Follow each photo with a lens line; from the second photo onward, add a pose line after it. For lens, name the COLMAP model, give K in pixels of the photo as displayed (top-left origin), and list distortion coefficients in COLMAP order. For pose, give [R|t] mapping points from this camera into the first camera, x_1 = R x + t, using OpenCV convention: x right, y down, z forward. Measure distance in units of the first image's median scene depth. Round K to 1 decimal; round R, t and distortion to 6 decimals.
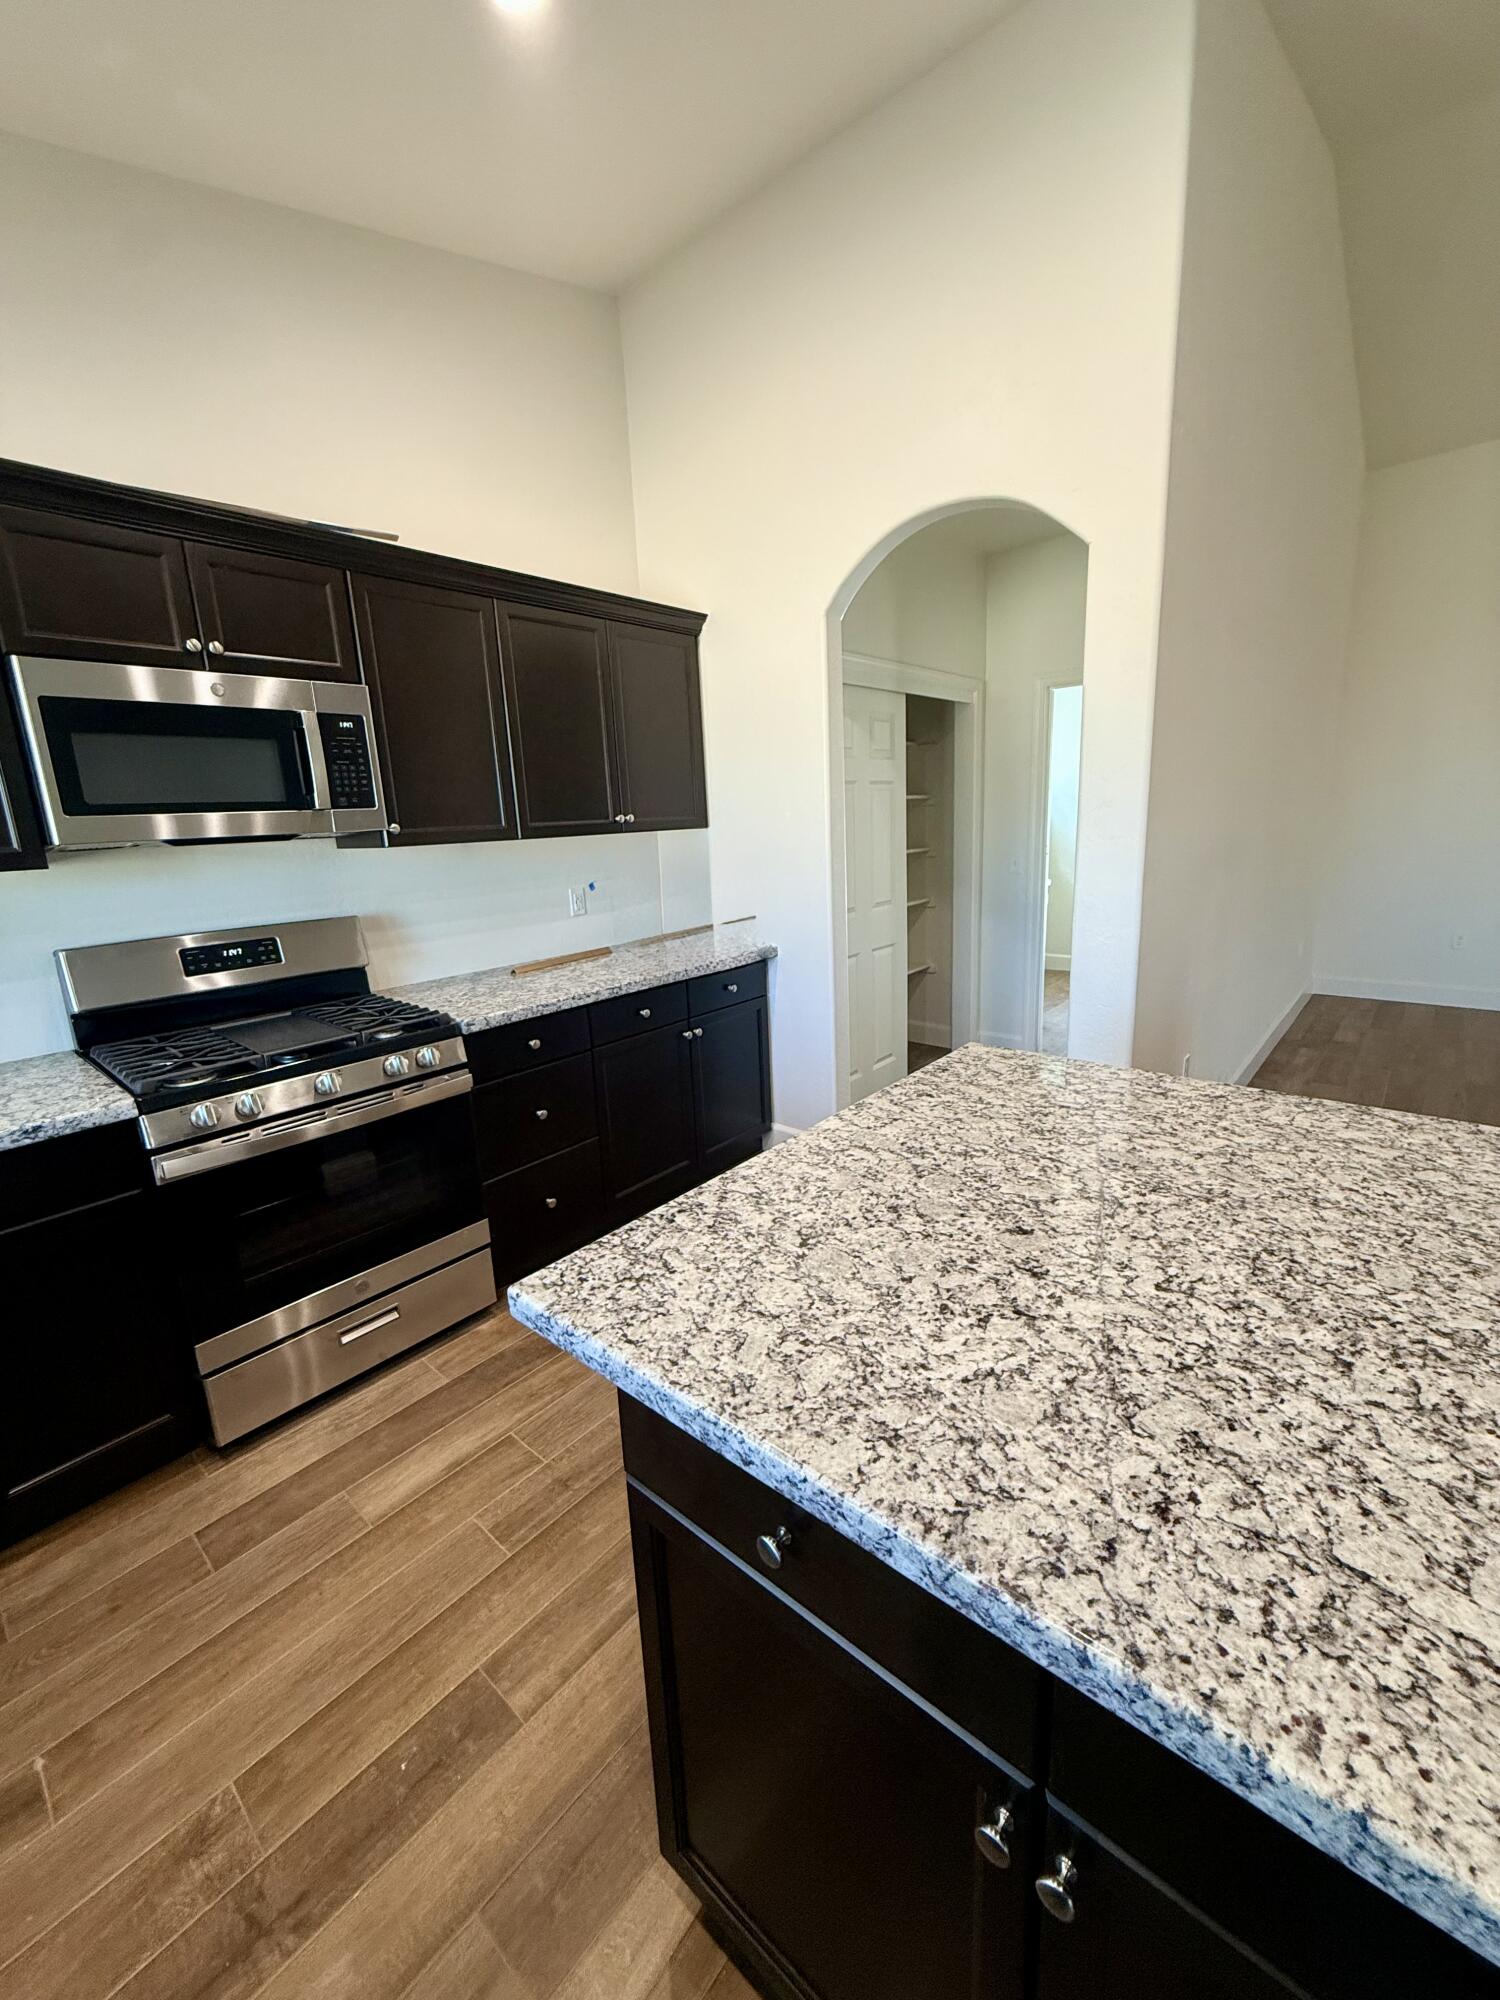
lens RADIAL K [[792.0, 0, 752.2], [0, 792.0, 990.3], [0, 0, 1]] dist [0.002129, 0.000114]
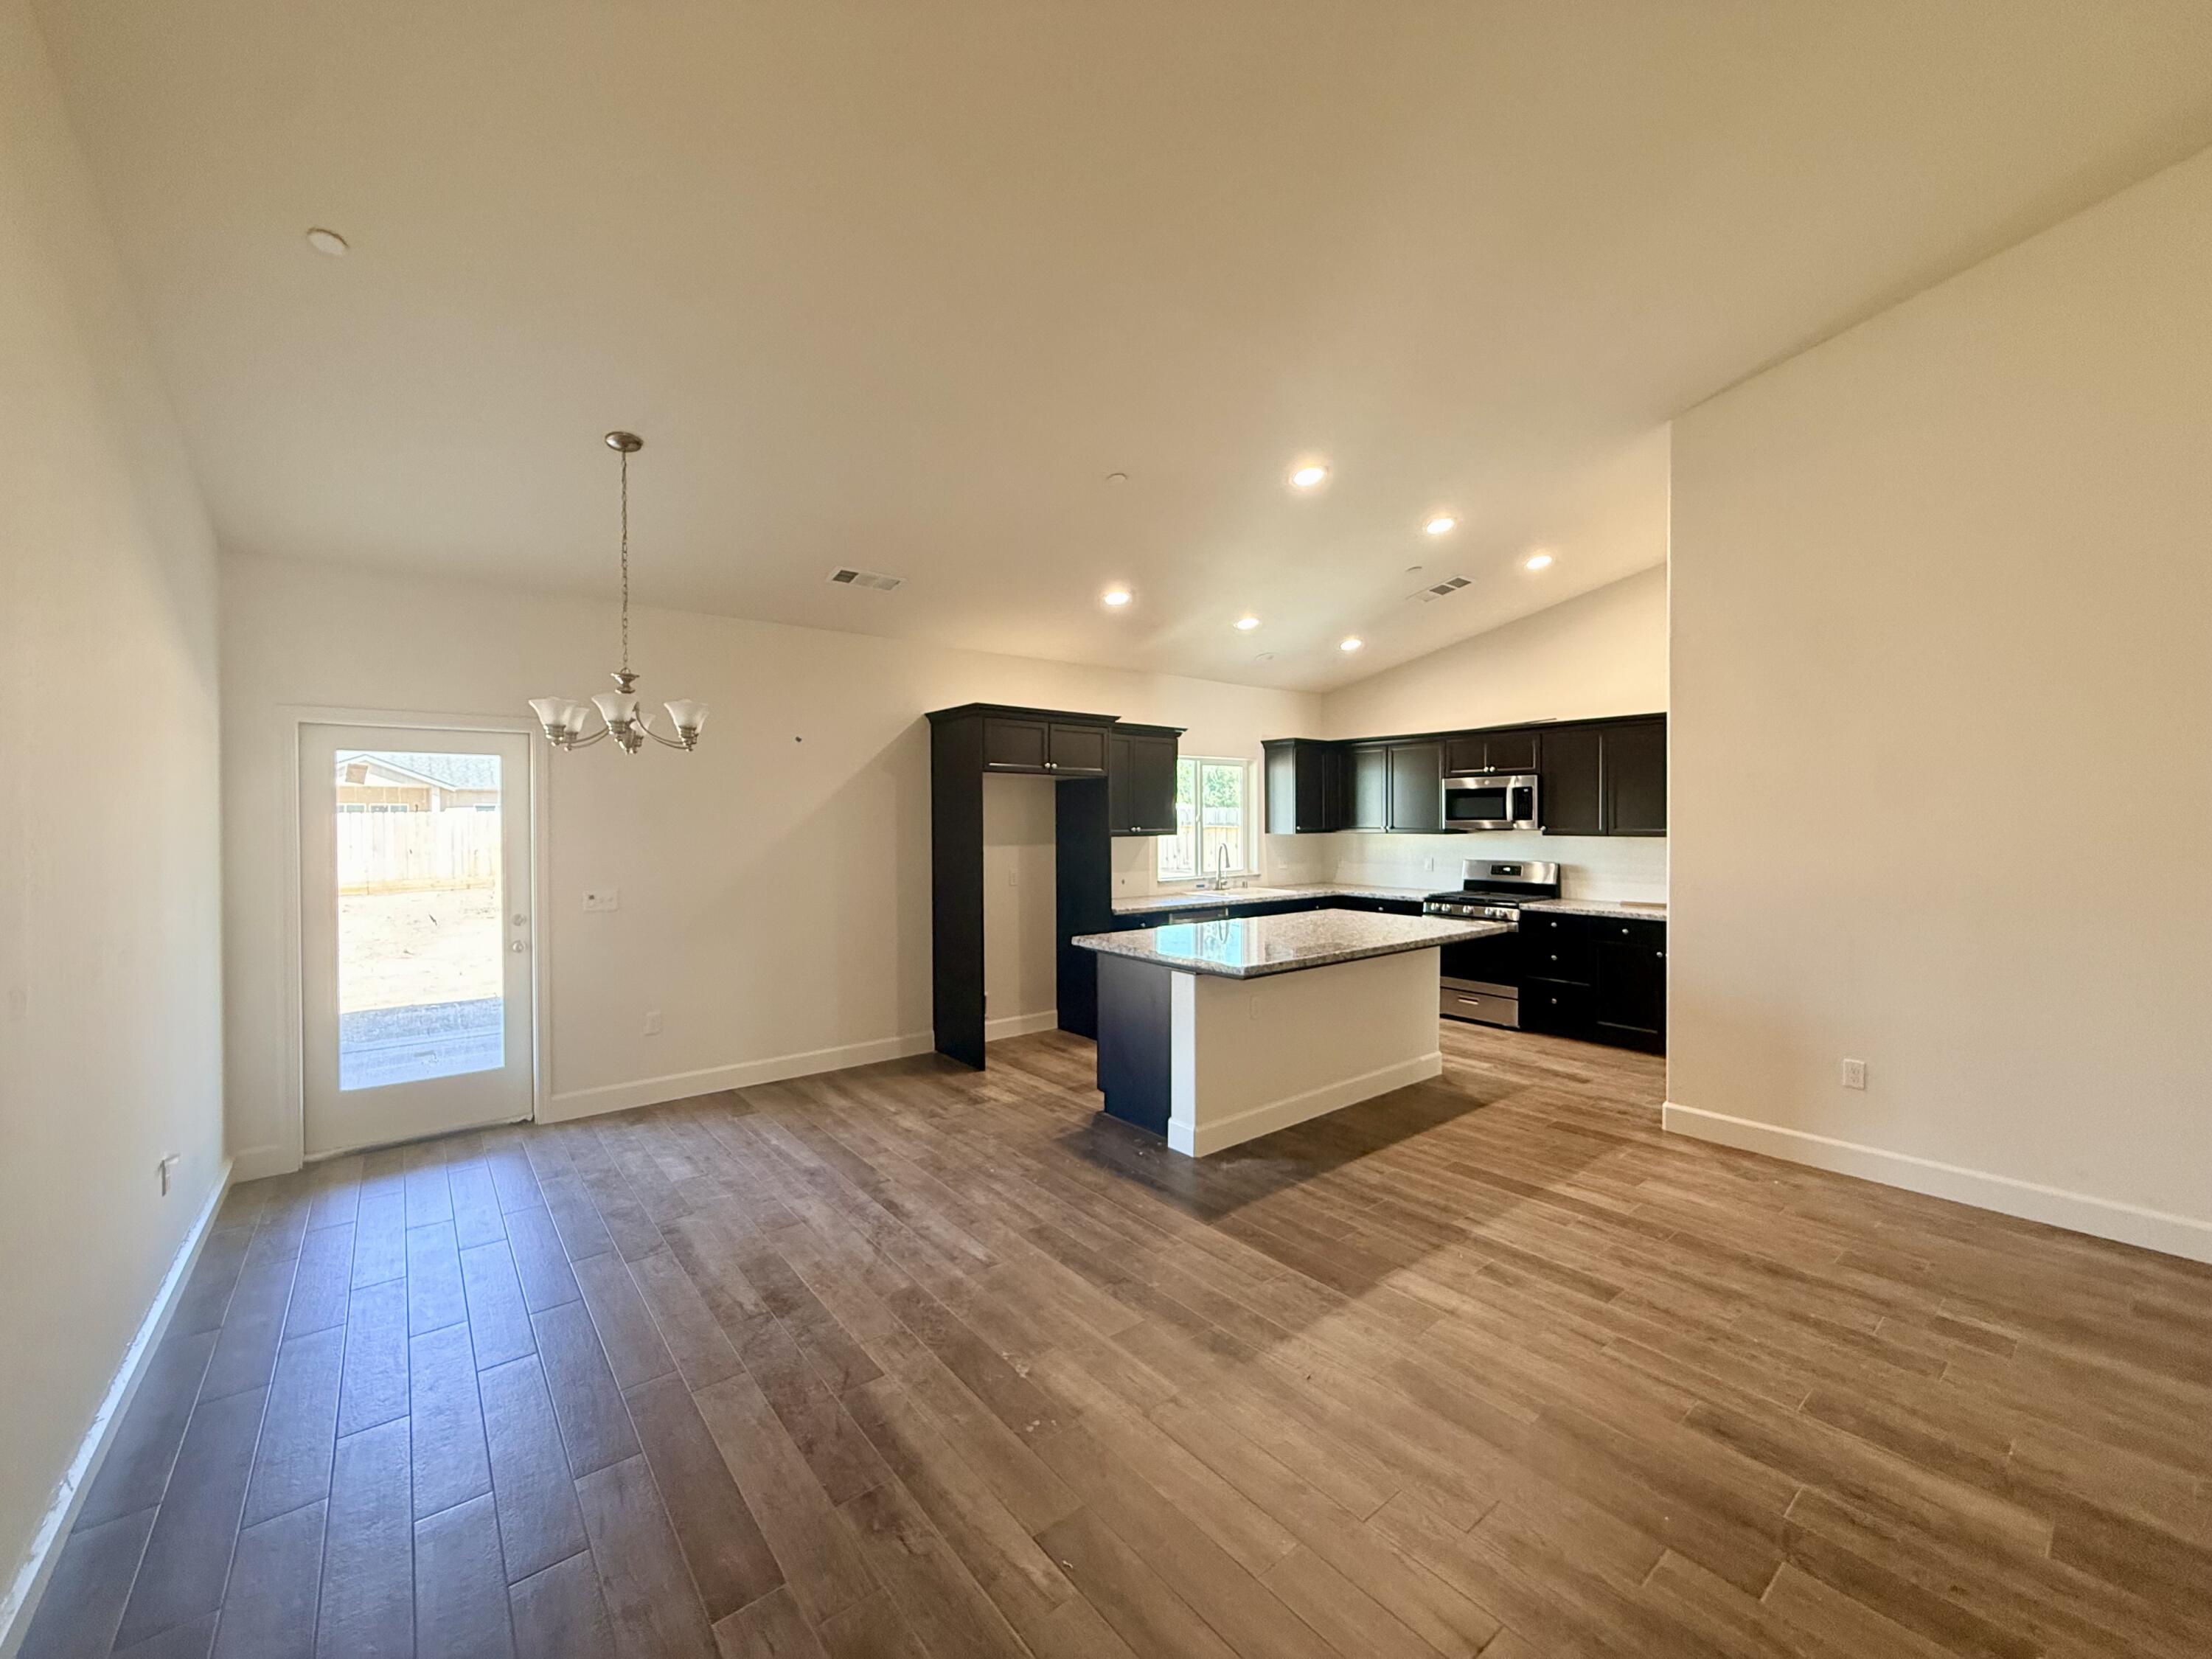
lens RADIAL K [[875.9, 0, 1108.9], [0, 875.9, 827.4], [0, 0, 1]] dist [0.002129, 0.000114]
pose [[-0.176112, 0.048226, -0.983188, 2.697512], [-0.210290, 0.973899, 0.085438, -0.165861], [0.961646, 0.221801, -0.161374, 0.133420]]
